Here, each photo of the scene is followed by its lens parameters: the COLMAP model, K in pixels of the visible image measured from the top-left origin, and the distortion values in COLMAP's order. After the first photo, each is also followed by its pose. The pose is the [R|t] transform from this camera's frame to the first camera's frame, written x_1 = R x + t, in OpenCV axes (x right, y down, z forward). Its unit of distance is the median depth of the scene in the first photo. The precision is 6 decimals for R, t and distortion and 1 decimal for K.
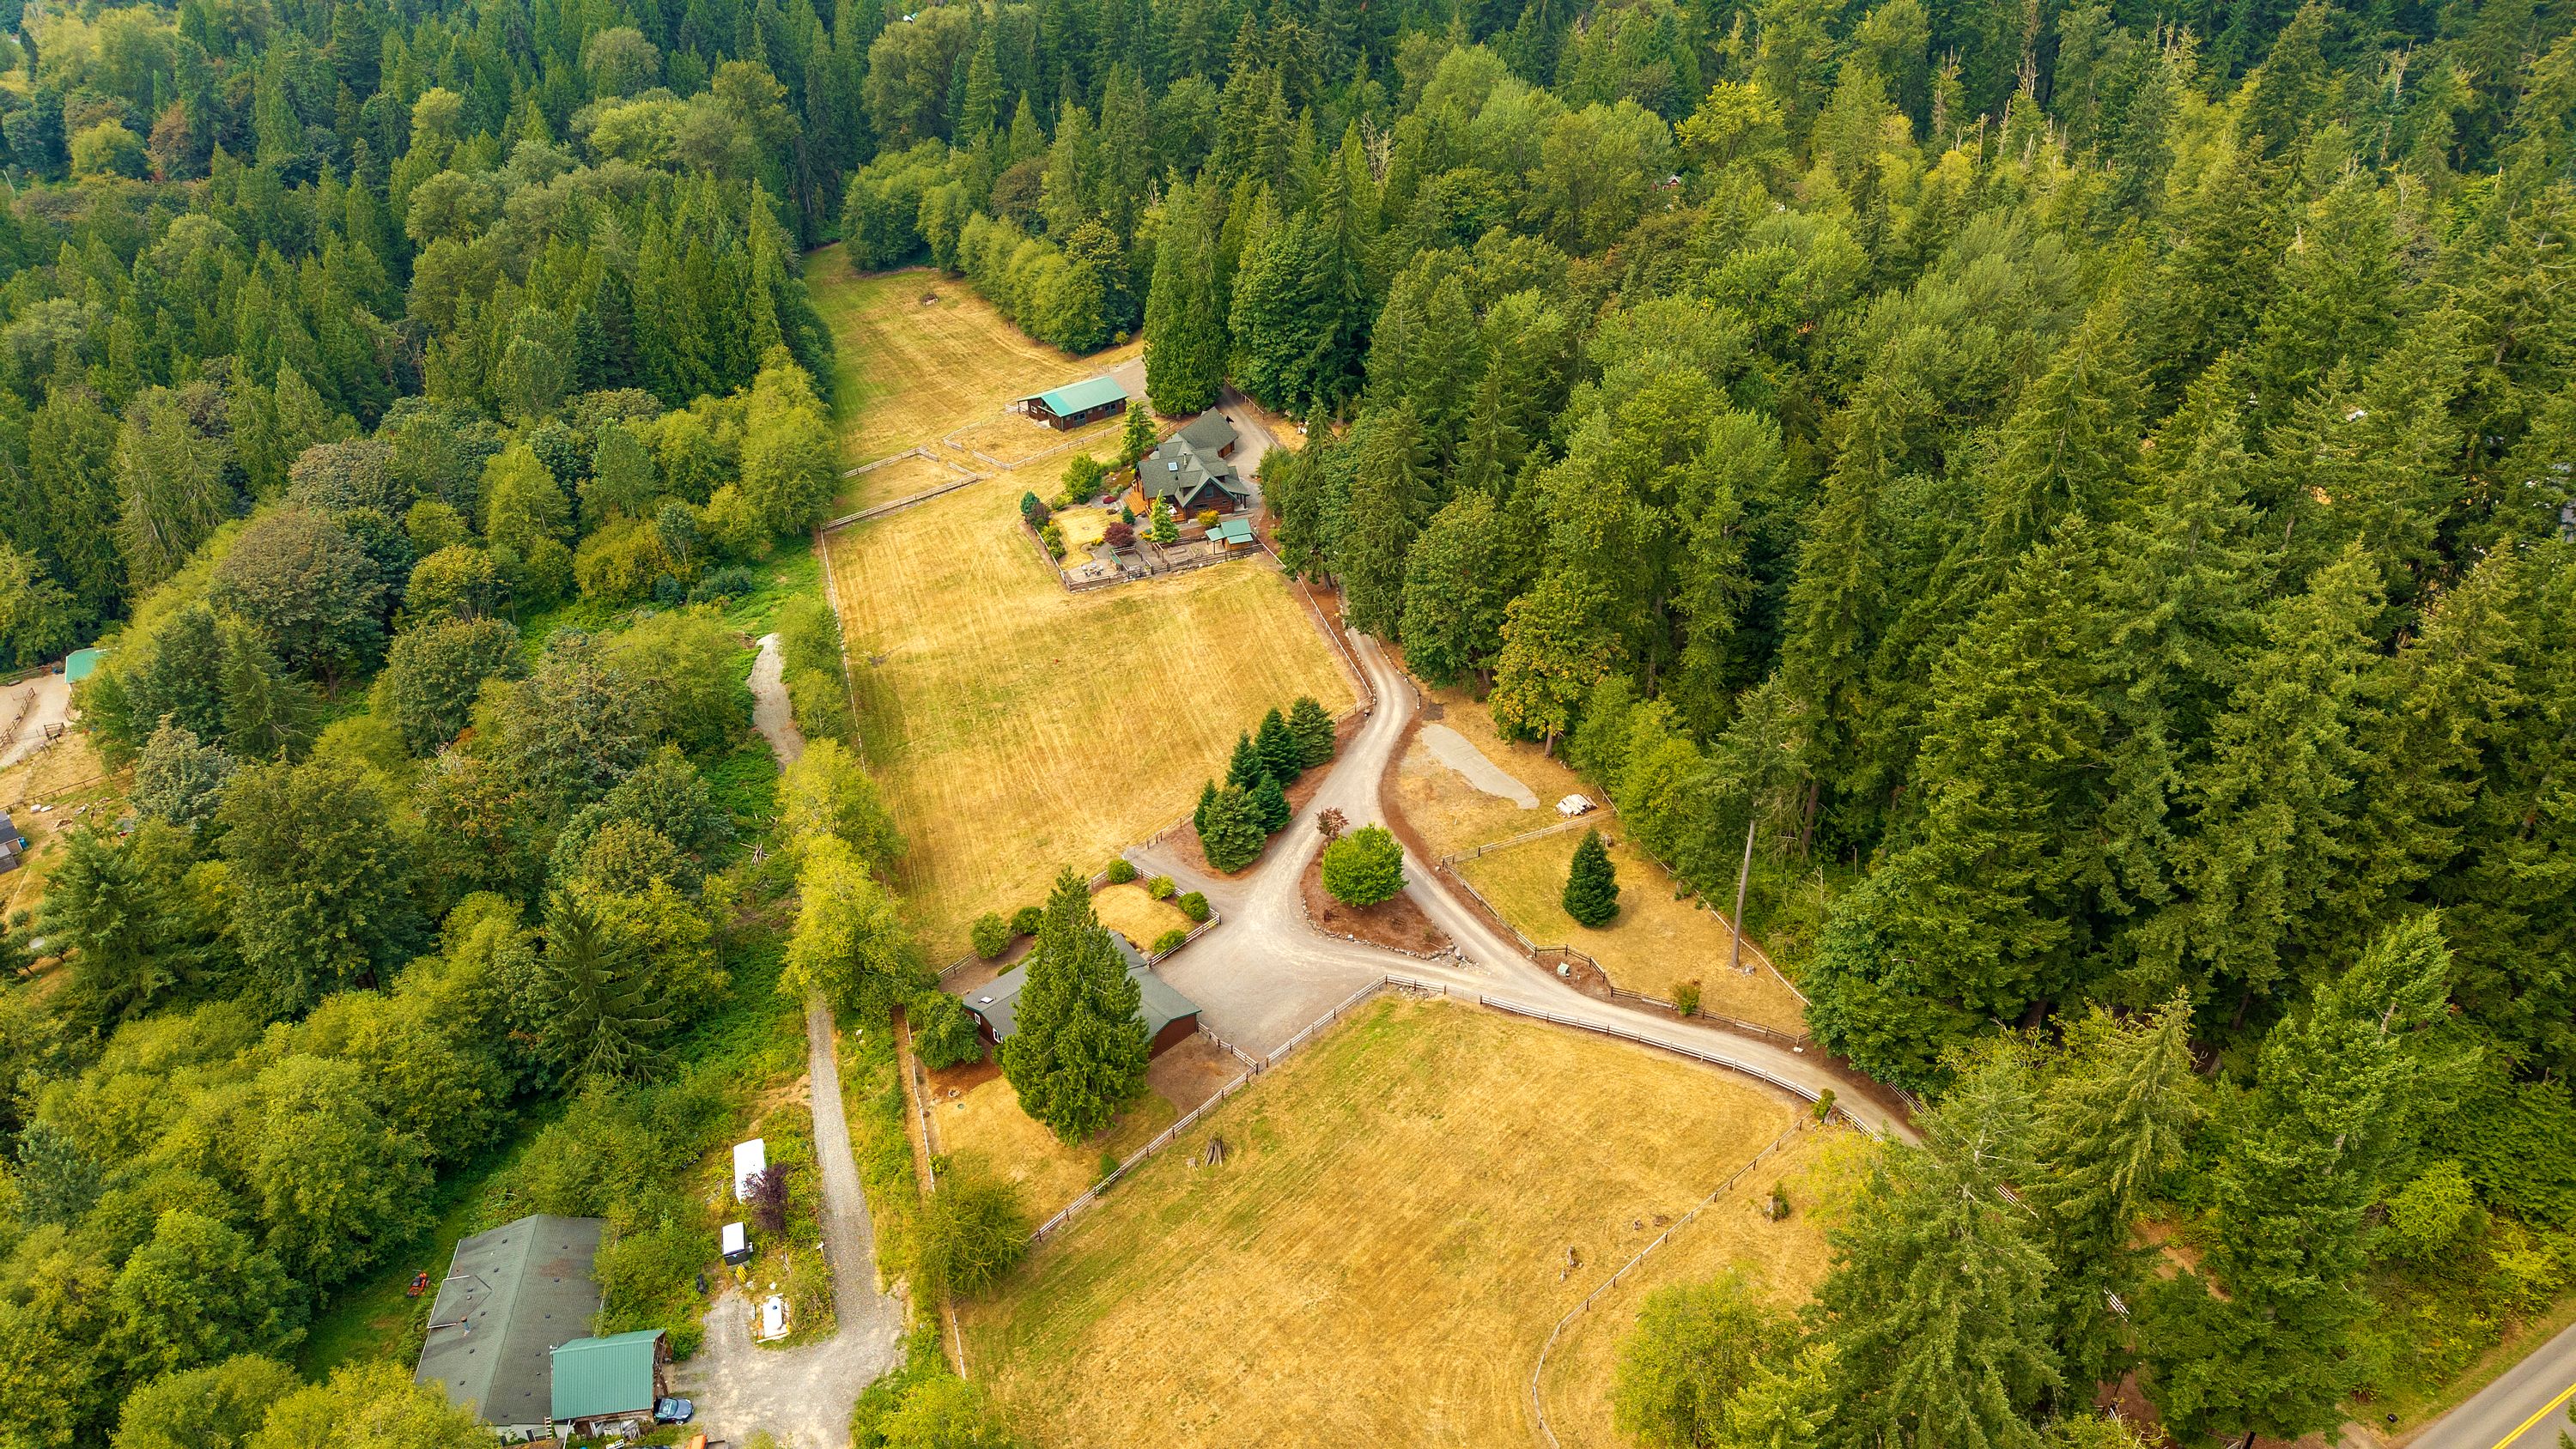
lens RADIAL K [[1717.2, 0, 1288.0], [0, 1717.2, 724.5], [0, 0, 1]] dist [0.079019, -0.102864]
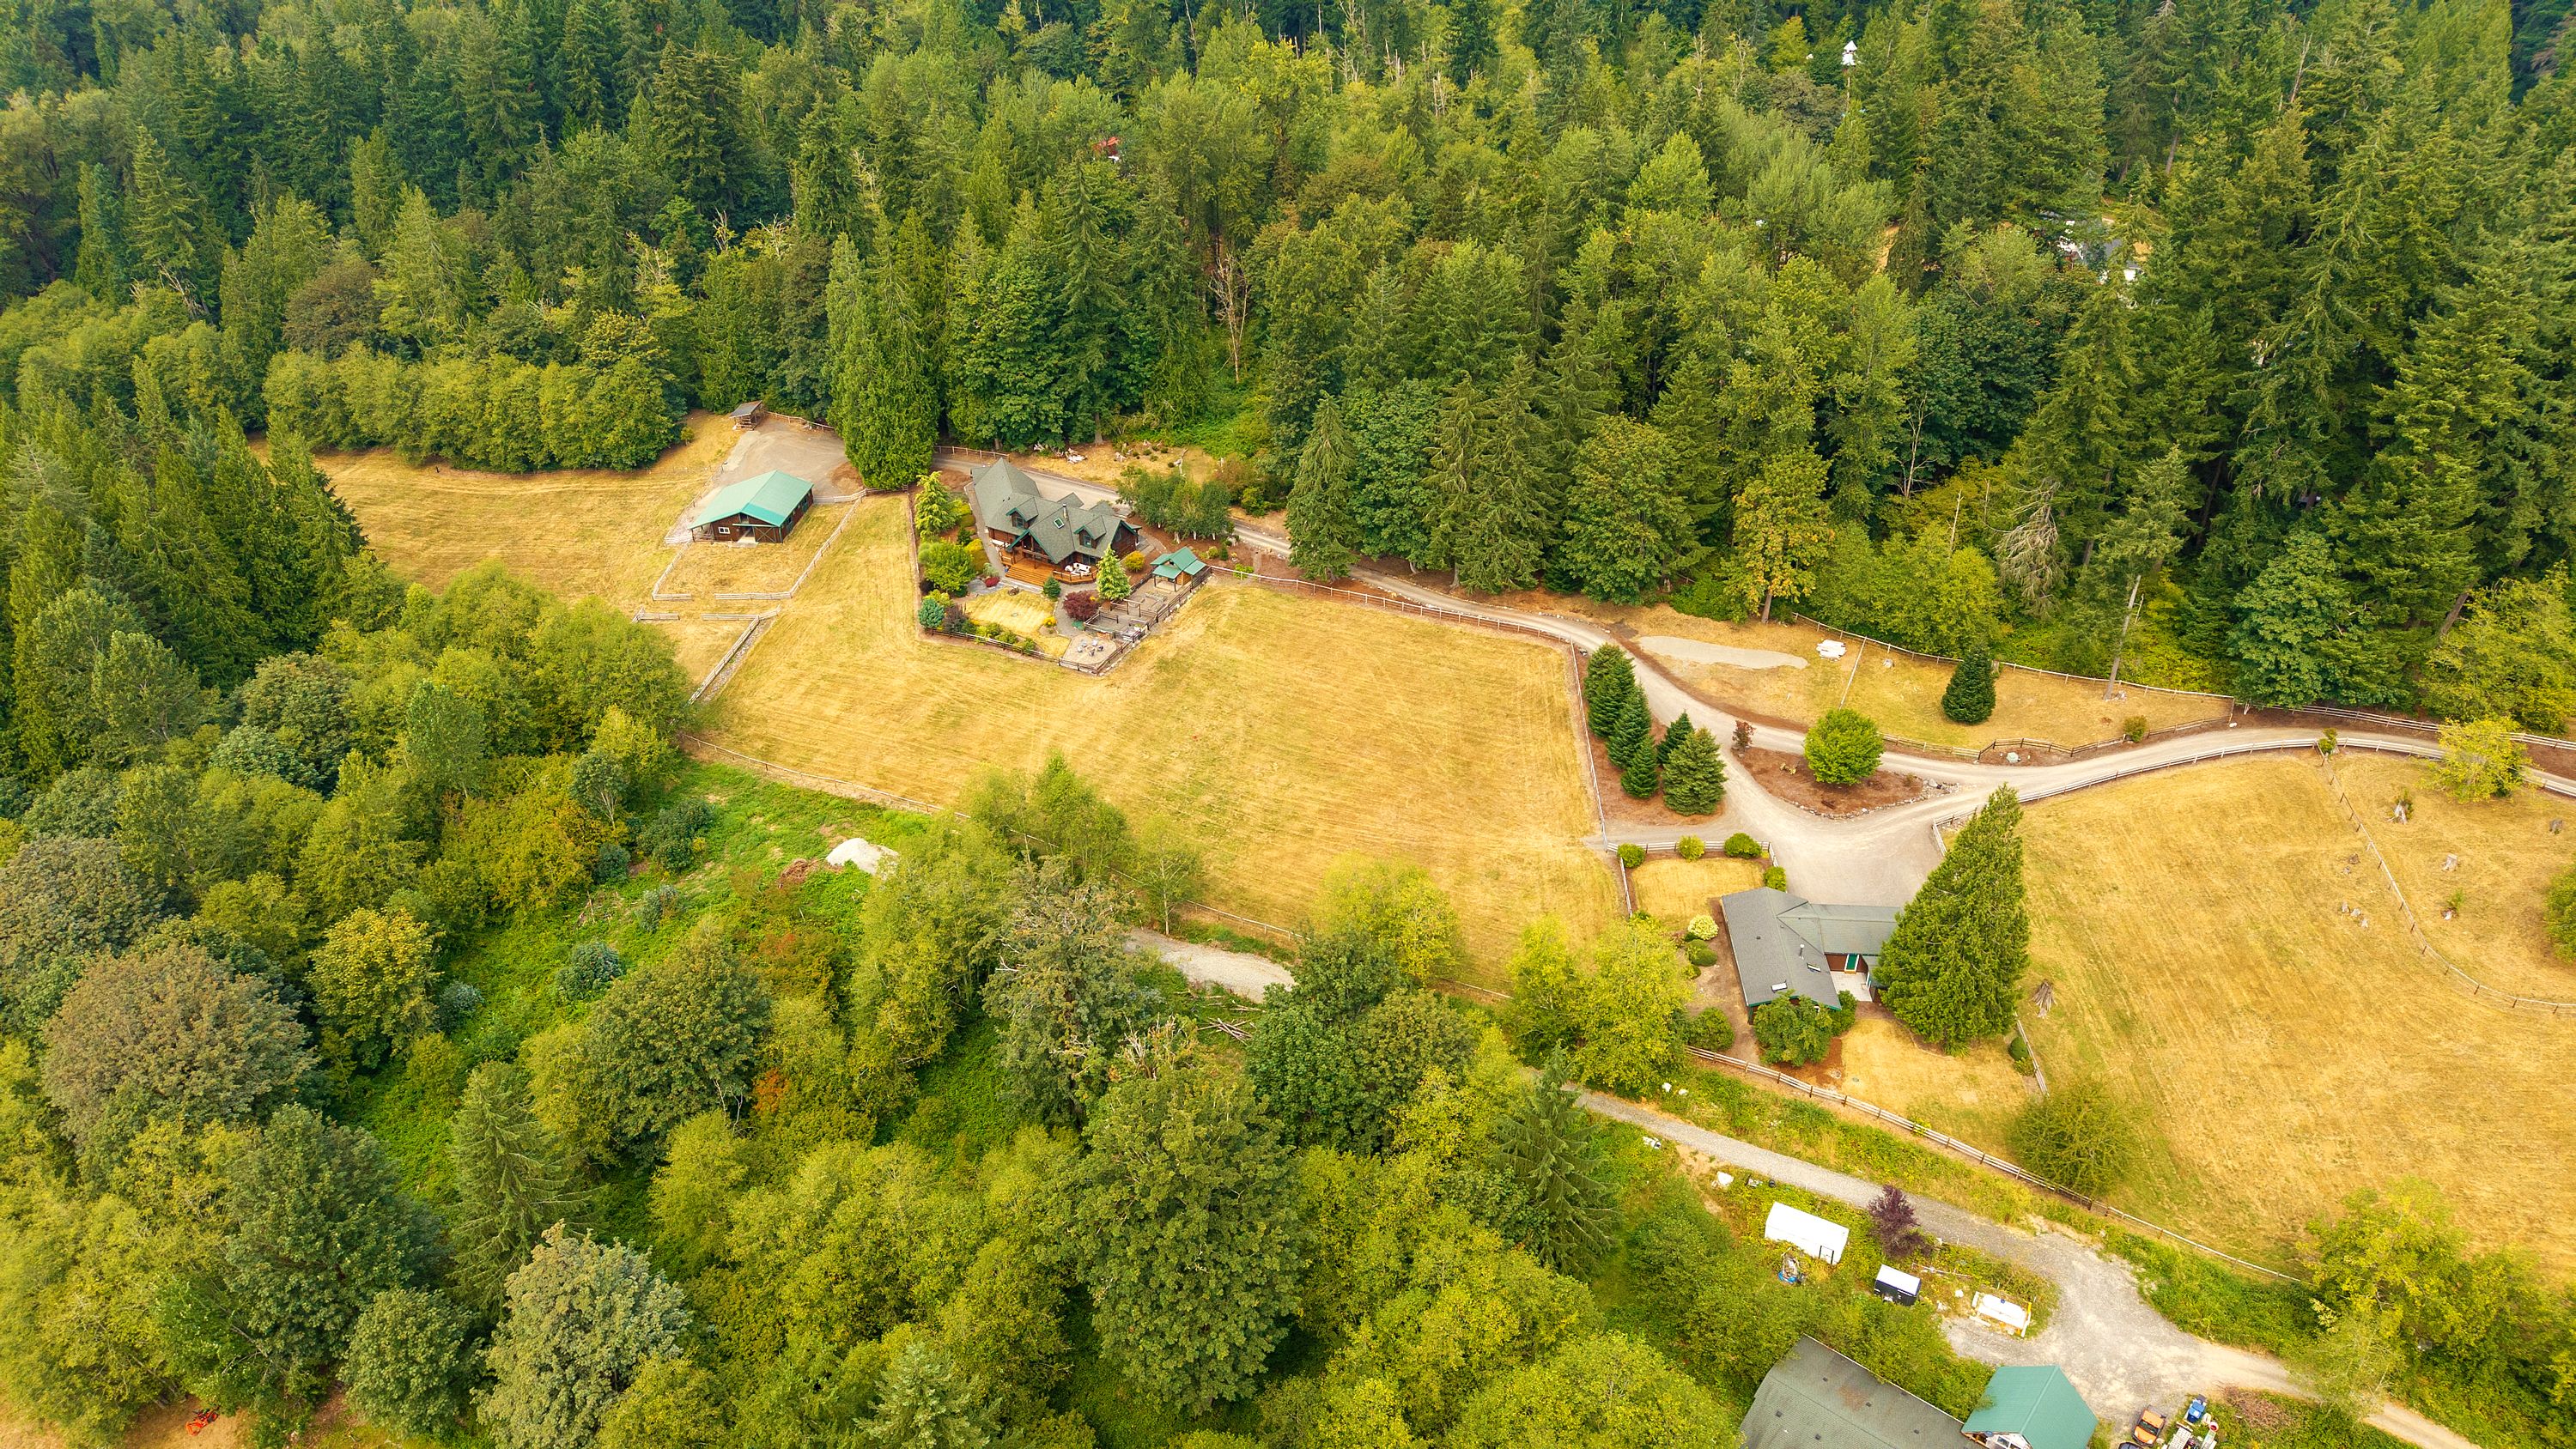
lens RADIAL K [[1717.2, 0, 1288.0], [0, 1717.2, 724.5], [0, 0, 1]] dist [0.079019, -0.102864]
pose [[0.741473, -0.363125, 0.564233, -0.520311], [0.352540, 0.926316, 0.132870, -0.126090], [-0.570906, 0.100395, 0.814854, 0.188600]]
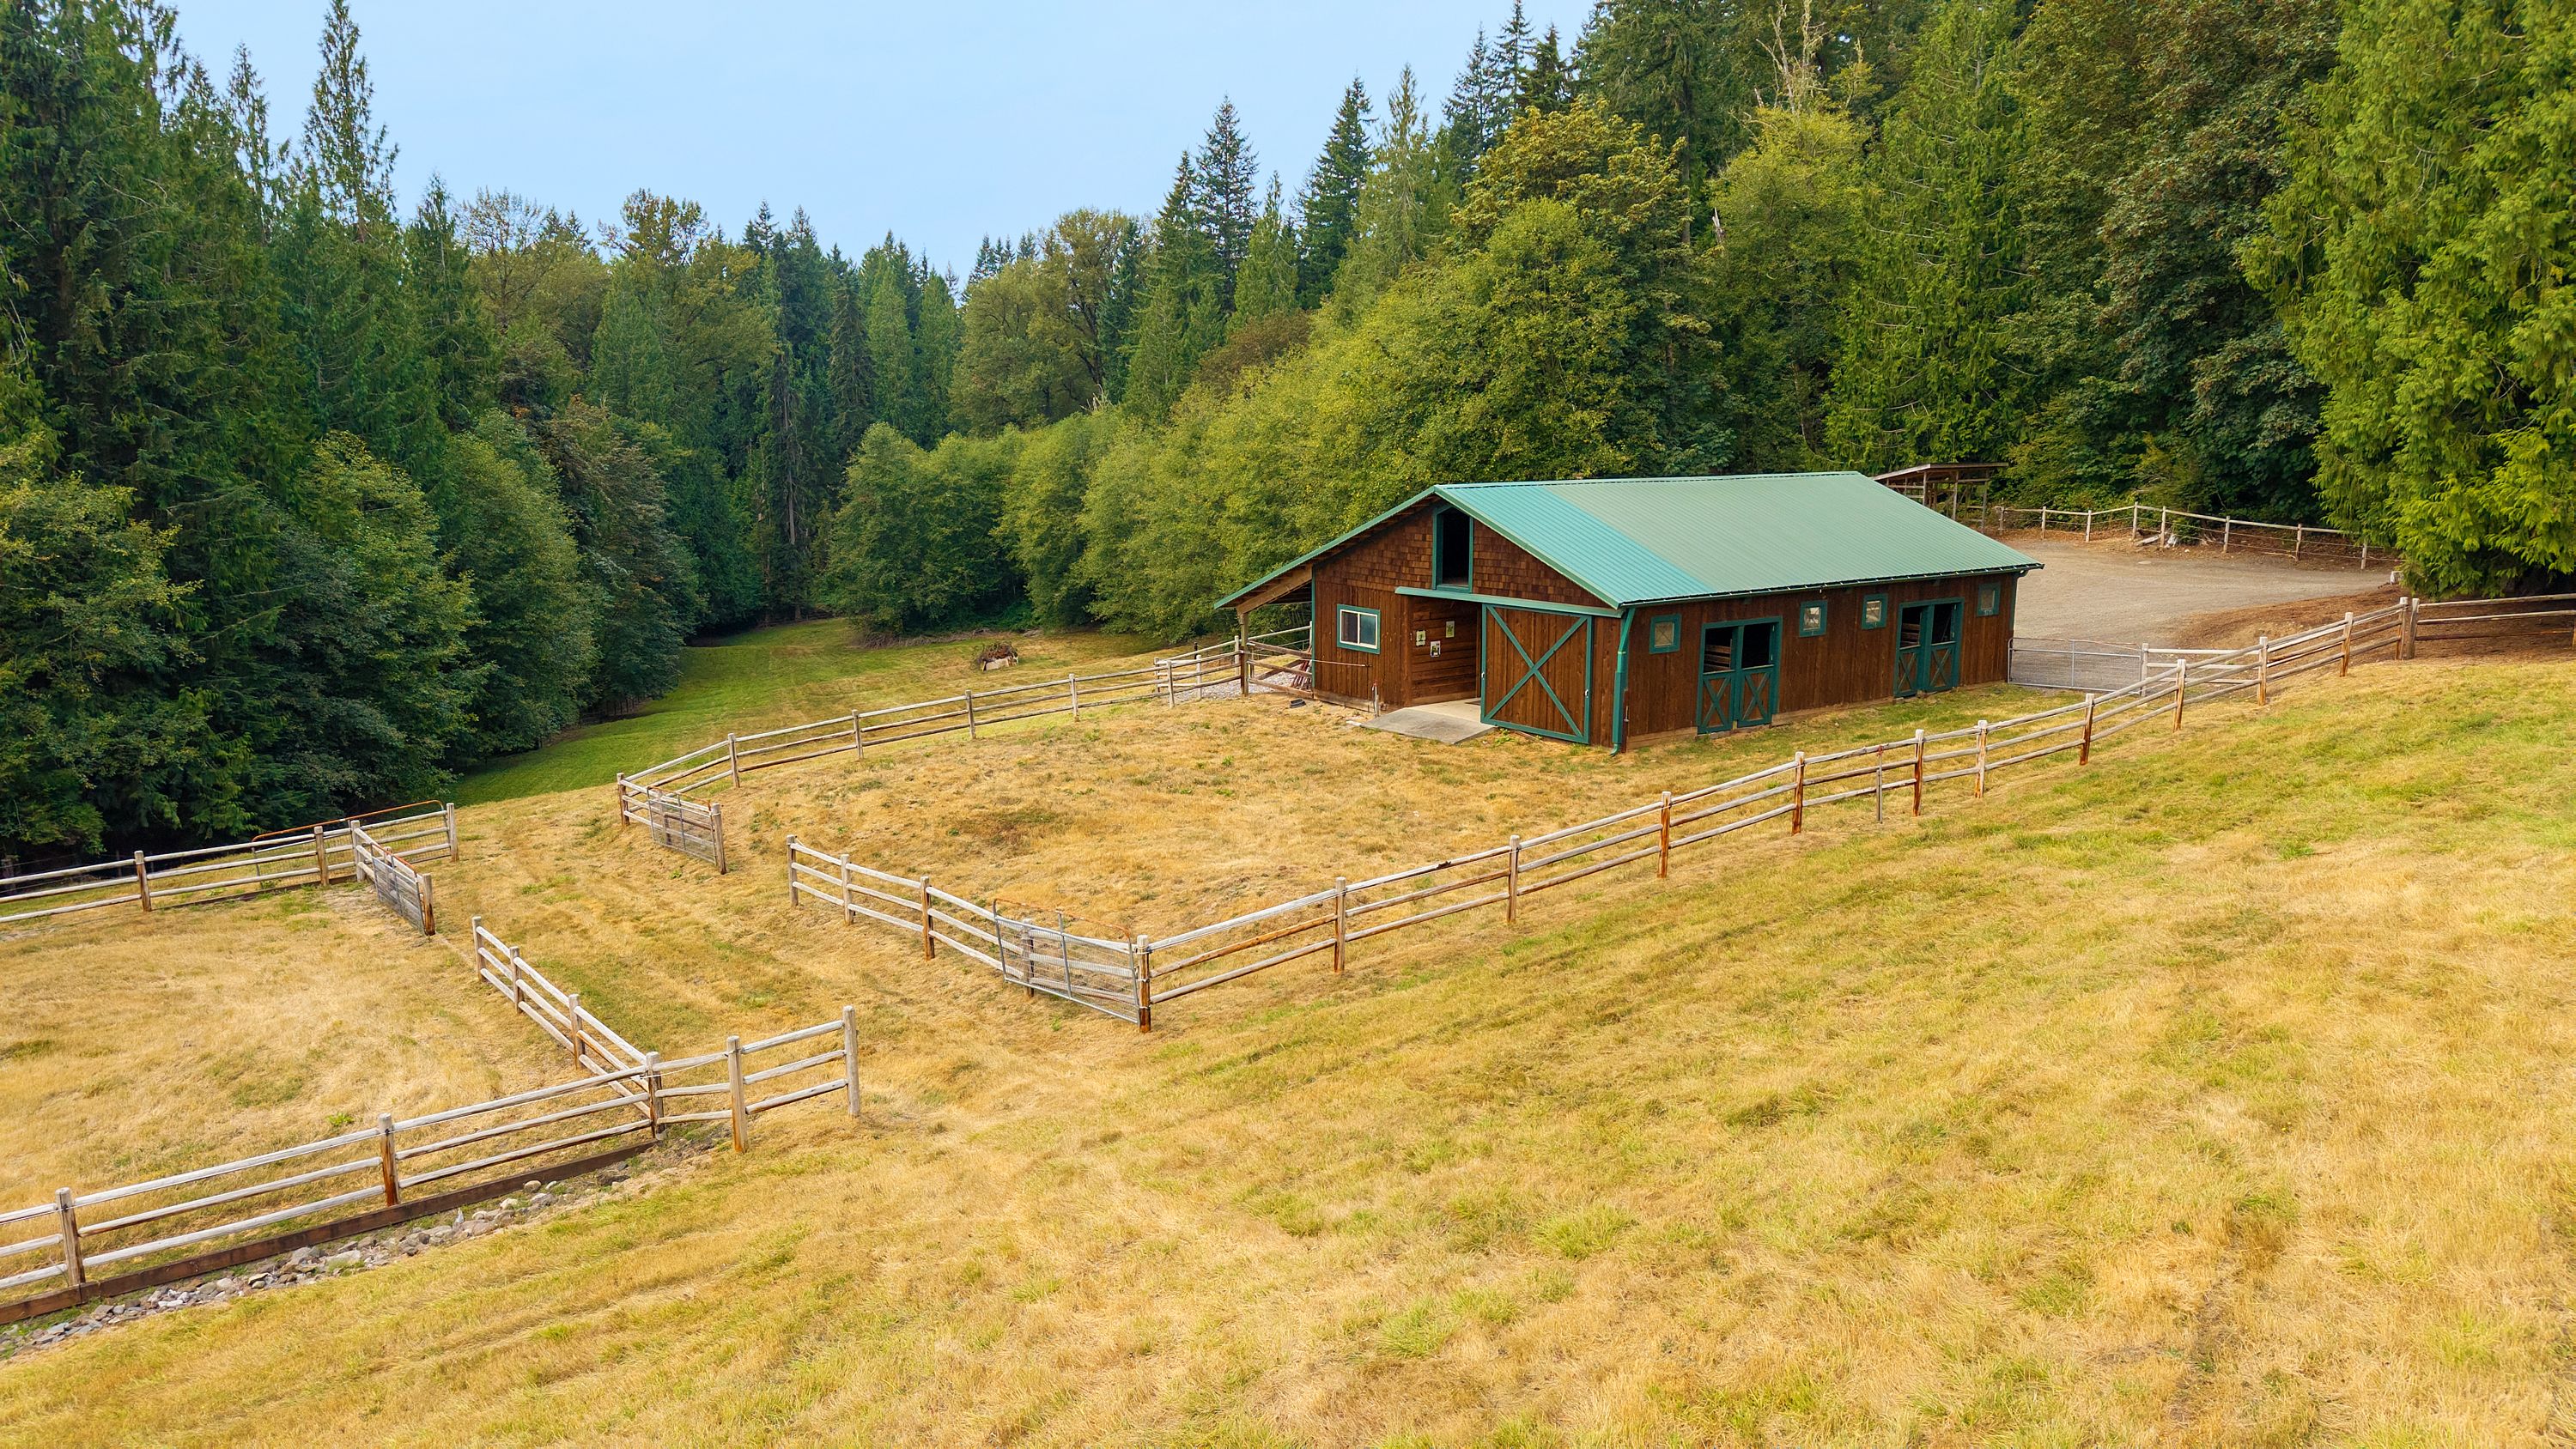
lens RADIAL K [[1717.2, 0, 1288.0], [0, 1717.2, 724.5], [0, 0, 1]] dist [0.079019, -0.102864]
pose [[0.994849, 0.025143, -0.098196, -0.158219], [-0.059455, 0.929341, -0.364404, -0.144019], [0.082095, 0.368365, 0.926049, 1.002554]]
